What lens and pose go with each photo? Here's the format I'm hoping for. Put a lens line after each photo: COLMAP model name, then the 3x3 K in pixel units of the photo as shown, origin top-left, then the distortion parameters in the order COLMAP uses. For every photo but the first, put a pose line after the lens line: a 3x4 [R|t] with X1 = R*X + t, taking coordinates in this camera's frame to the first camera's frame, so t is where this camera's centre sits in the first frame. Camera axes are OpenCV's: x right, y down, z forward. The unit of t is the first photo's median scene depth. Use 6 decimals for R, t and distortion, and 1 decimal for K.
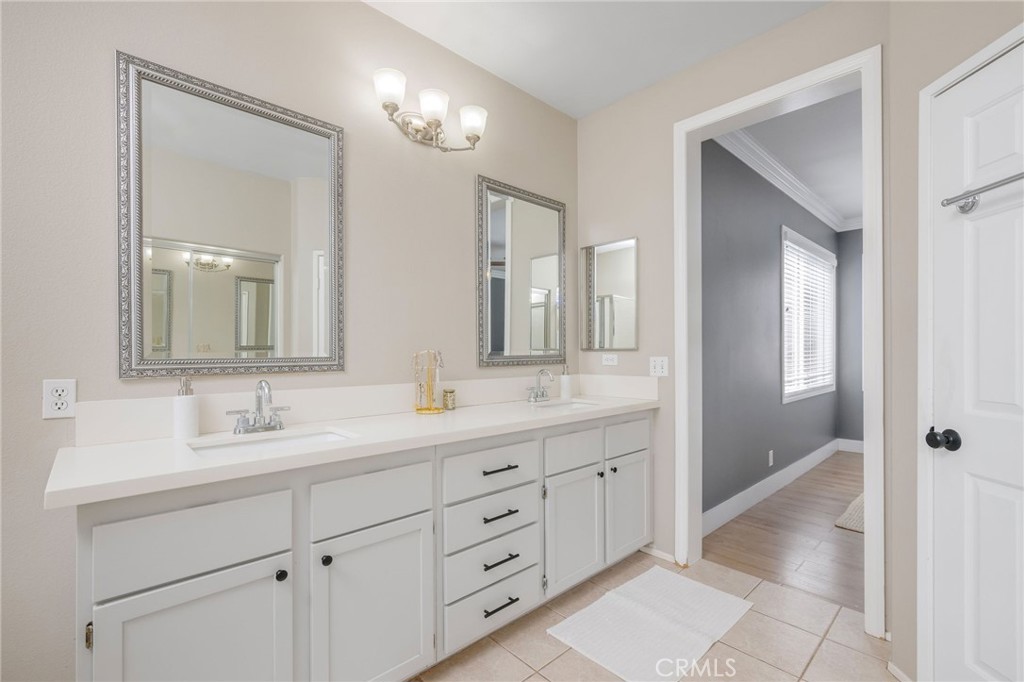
lens RADIAL K [[454.1, 0, 512.6], [0, 454.1, 350.6], [0, 0, 1]] dist [-0.001934, 0.000131]
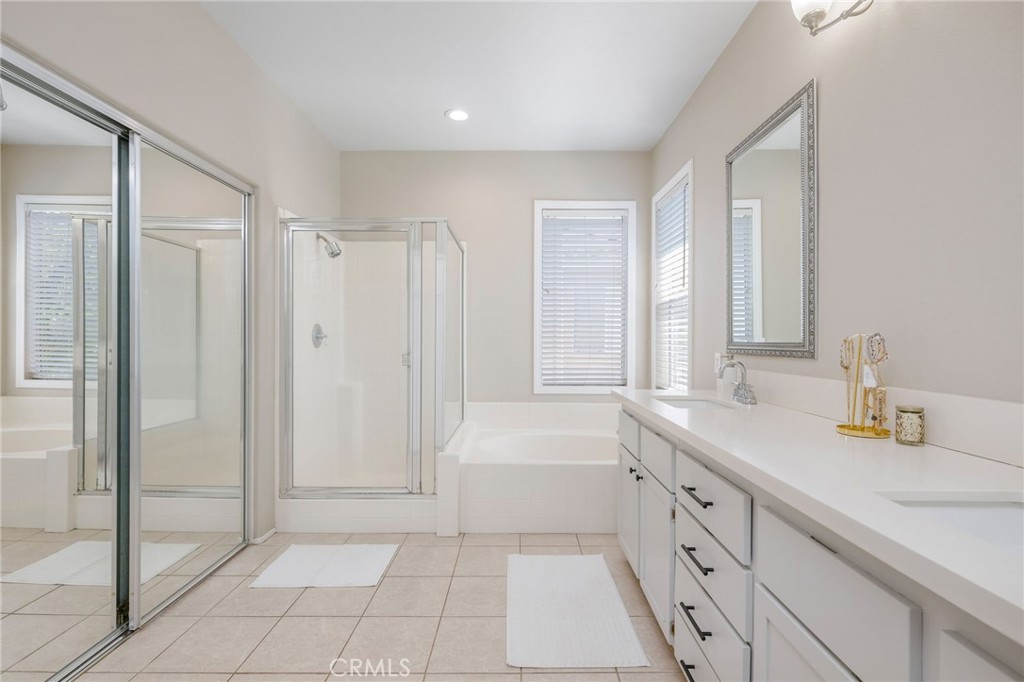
lens RADIAL K [[454.1, 0, 515.2], [0, 454.1, 339.3], [0, 0, 1]] dist [-0.001934, 0.000131]
pose [[-0.691000, -0.001755, -0.722853, 0.649200], [-0.000159, 0.999997, -0.002276, 0.009412], [0.722855, -0.001458, -0.690998, 1.191788]]
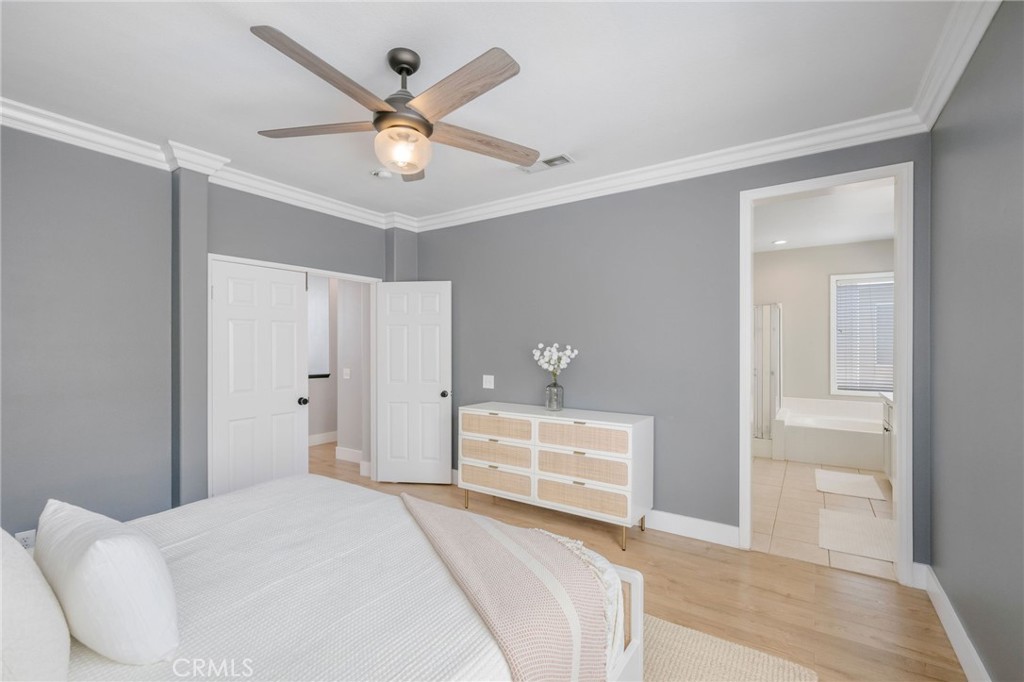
lens RADIAL K [[454.1, 0, 512.1], [0, 454.1, 344.7], [0, 0, 1]] dist [-0.001934, 0.000131]
pose [[-0.973440, 0.001692, -0.228934, 1.530033], [0.002290, 0.999995, -0.002347, -0.060628], [0.228929, -0.002809, -0.973439, 1.987785]]
